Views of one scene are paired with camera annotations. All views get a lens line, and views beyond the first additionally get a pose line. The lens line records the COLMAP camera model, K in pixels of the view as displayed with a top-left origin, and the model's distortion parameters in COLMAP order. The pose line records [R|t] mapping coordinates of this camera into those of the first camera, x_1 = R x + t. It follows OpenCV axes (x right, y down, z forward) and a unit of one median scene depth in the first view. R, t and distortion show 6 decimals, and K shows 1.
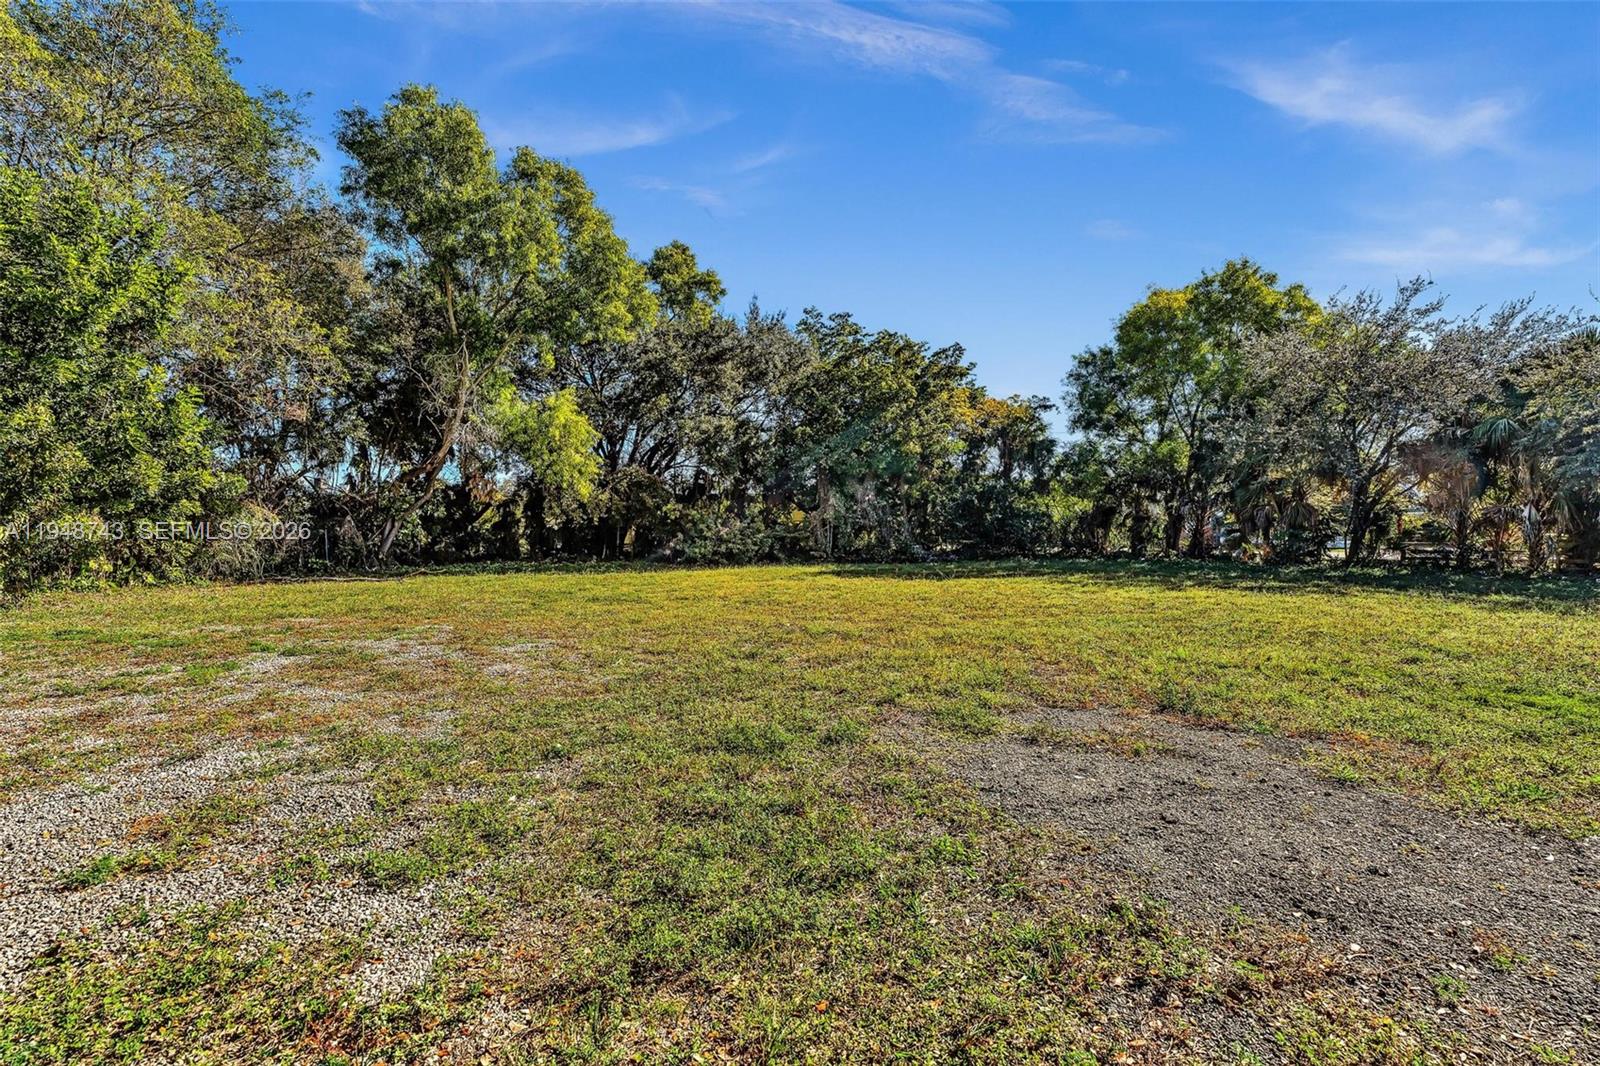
lens RADIAL K [[722.2, 0, 801.9], [0, 722.2, 534.0], [0, 0, 1]] dist [-0.000086, 0.000186]
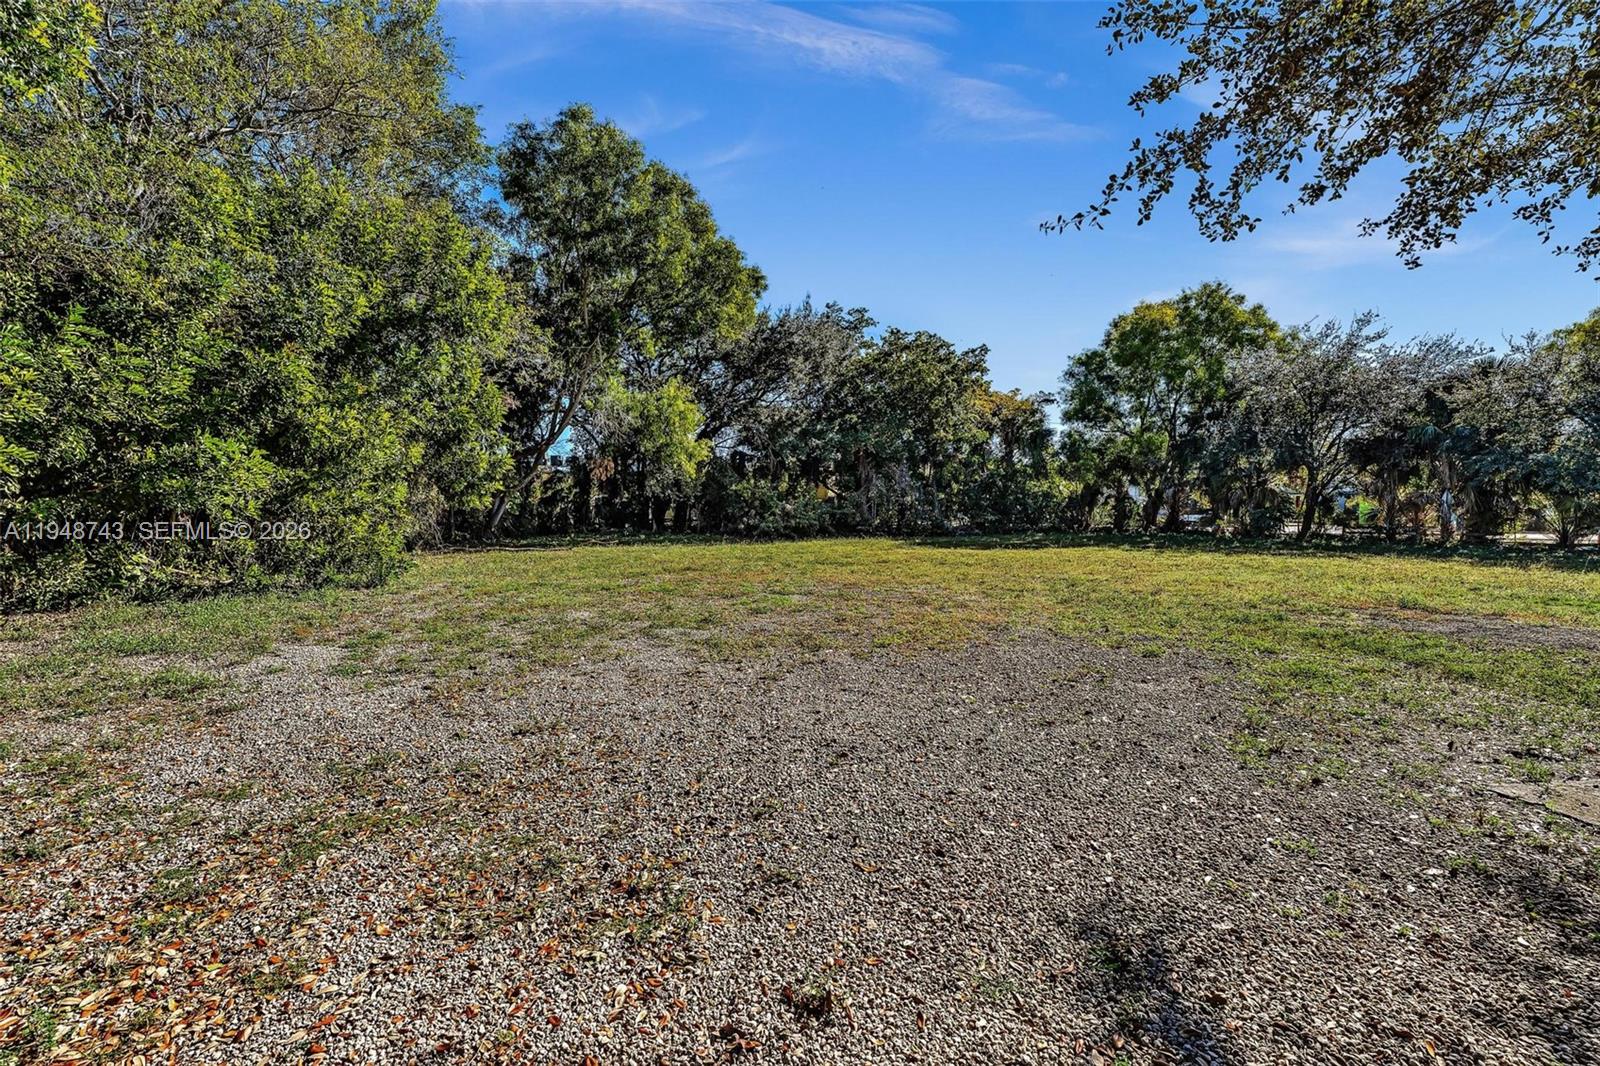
lens RADIAL K [[722.2, 0, 798.1], [0, 722.2, 530.9], [0, 0, 1]] dist [-0.000086, 0.000186]
pose [[0.991755, 0.001162, 0.128140, -0.219866], [-0.004836, 0.999586, 0.028362, -0.000060], [-0.128054, -0.028748, 0.991351, -0.101821]]
